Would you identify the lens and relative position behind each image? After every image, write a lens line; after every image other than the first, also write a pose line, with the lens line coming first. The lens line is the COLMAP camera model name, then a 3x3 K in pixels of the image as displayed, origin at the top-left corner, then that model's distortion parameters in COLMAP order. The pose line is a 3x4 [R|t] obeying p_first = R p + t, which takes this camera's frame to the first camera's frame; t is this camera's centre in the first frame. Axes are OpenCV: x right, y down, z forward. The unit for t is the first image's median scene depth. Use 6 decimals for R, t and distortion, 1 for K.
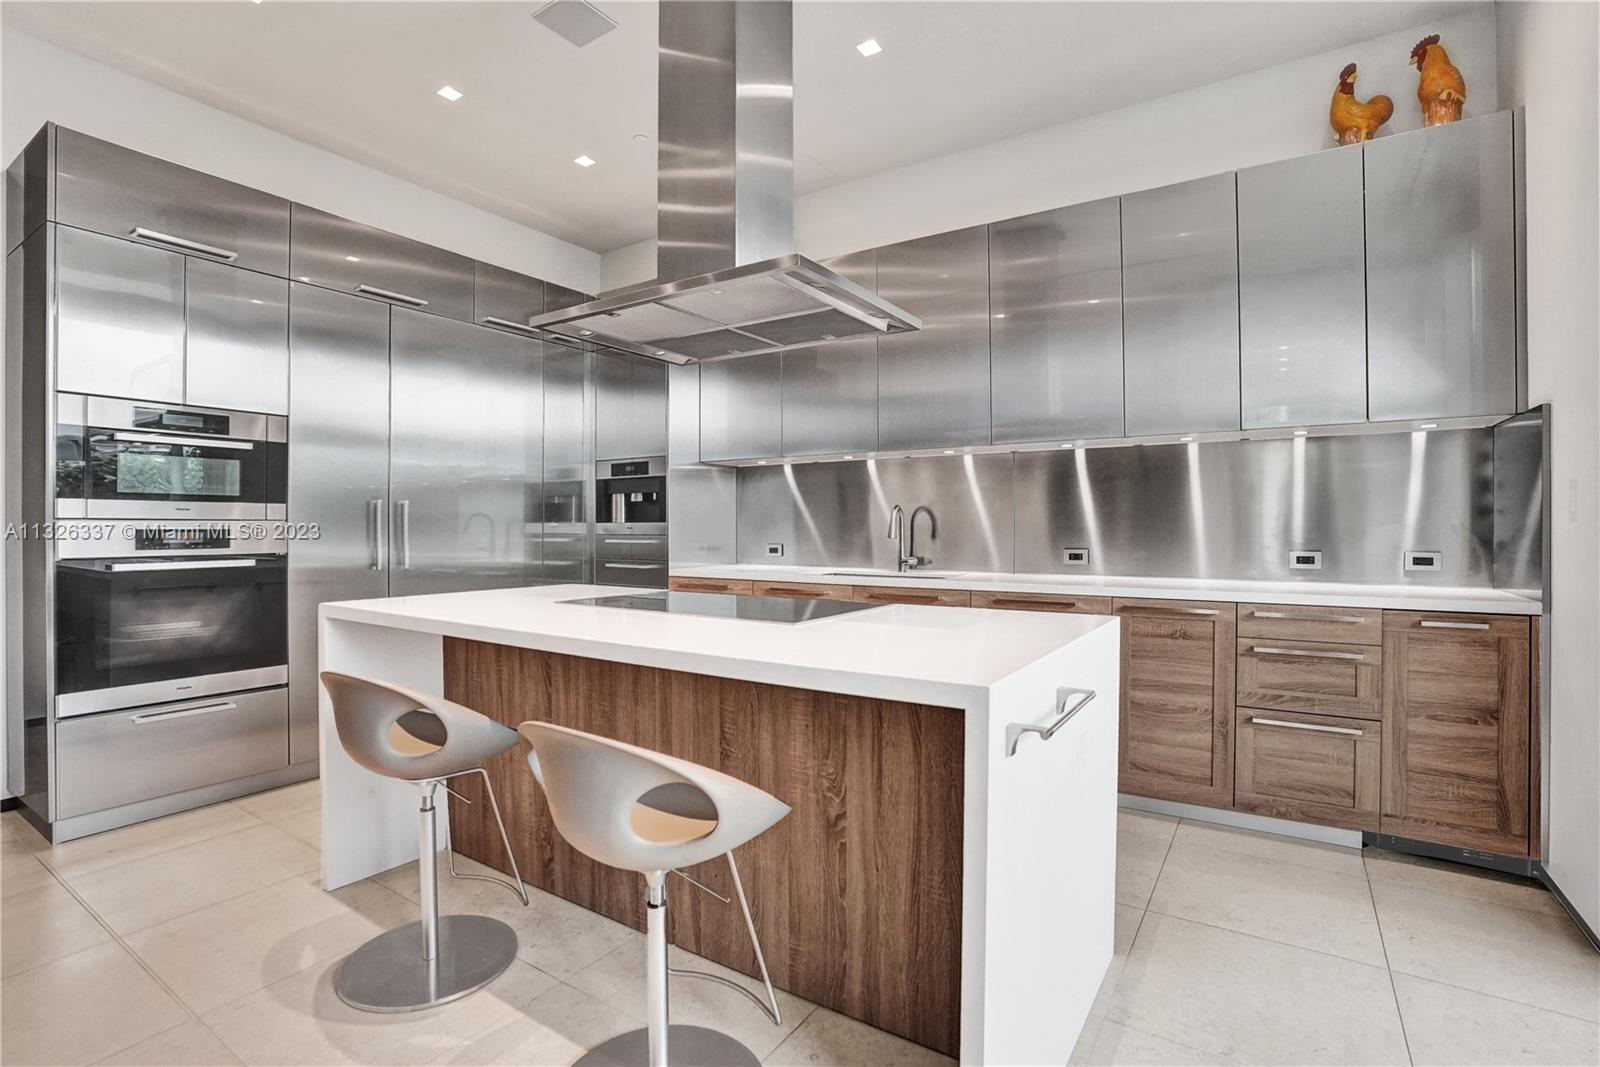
lens RADIAL K [[759.5, 0, 795.2], [0, 759.5, 523.5], [0, 0, 1]] dist [-0.052812, 0.017534]
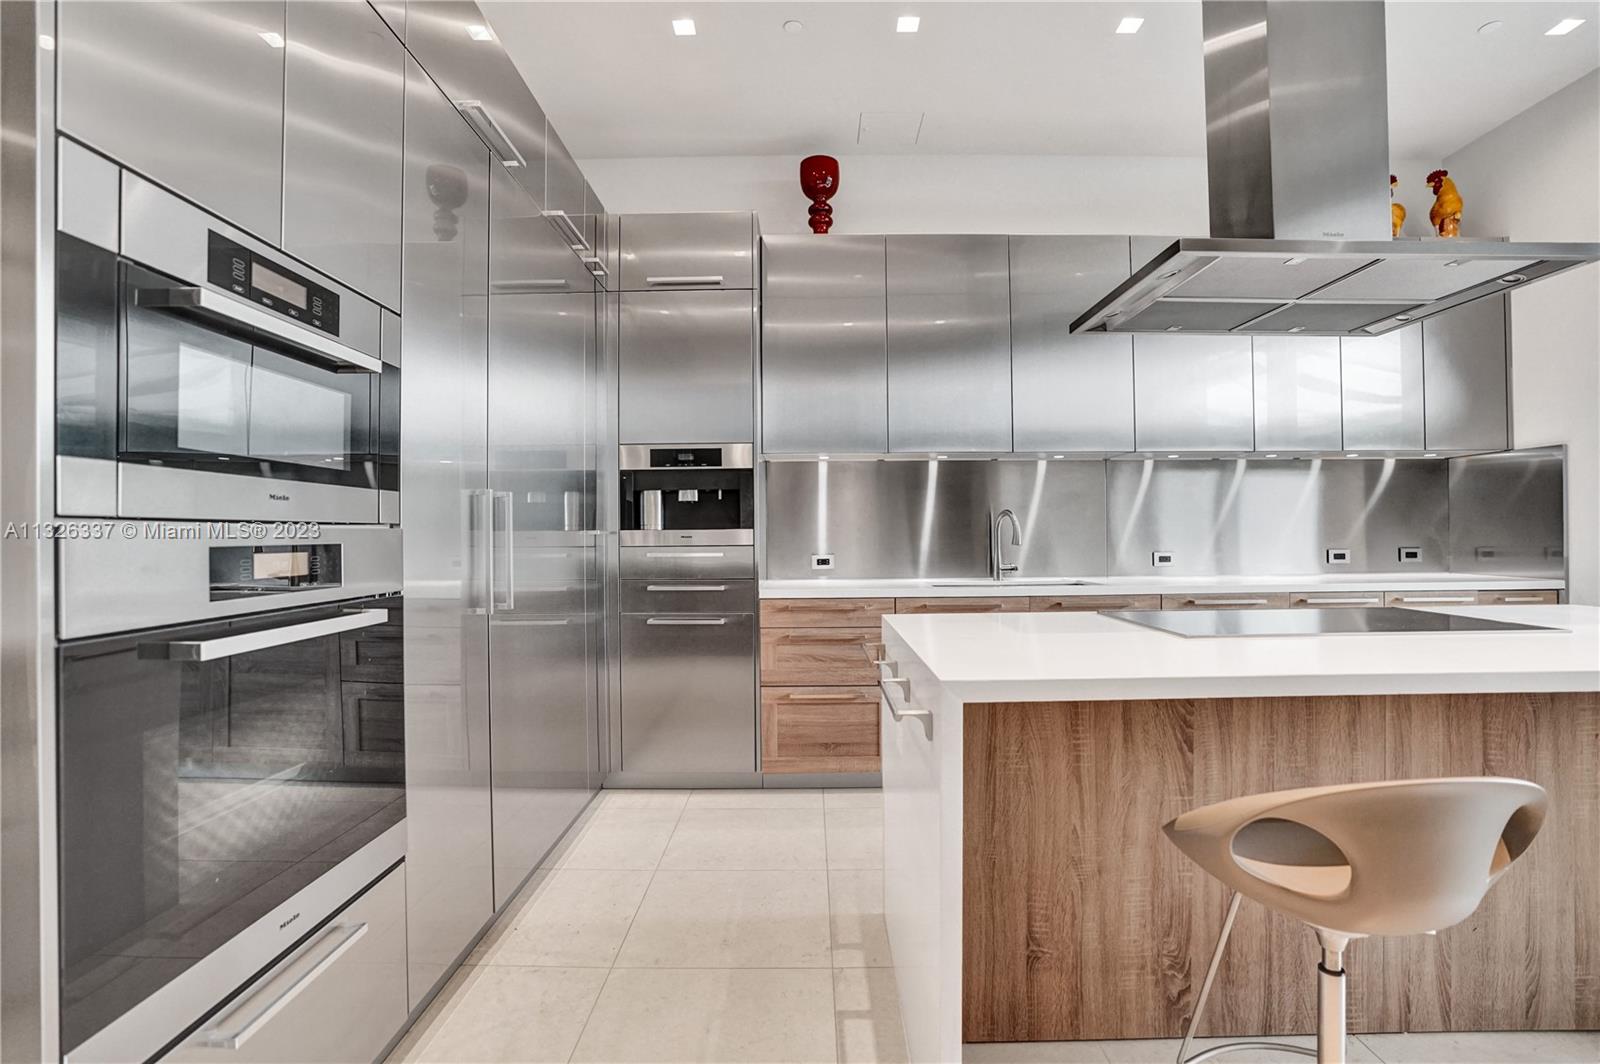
lens RADIAL K [[759.5, 0, 798.8], [0, 759.5, 527.7], [0, 0, 1]] dist [-0.052812, 0.017534]
pose [[0.832512, -0.001761, 0.554004, -0.672555], [0.005675, 0.999970, -0.005349, 0.002209], [-0.553978, 0.007598, 0.832497, 0.397788]]
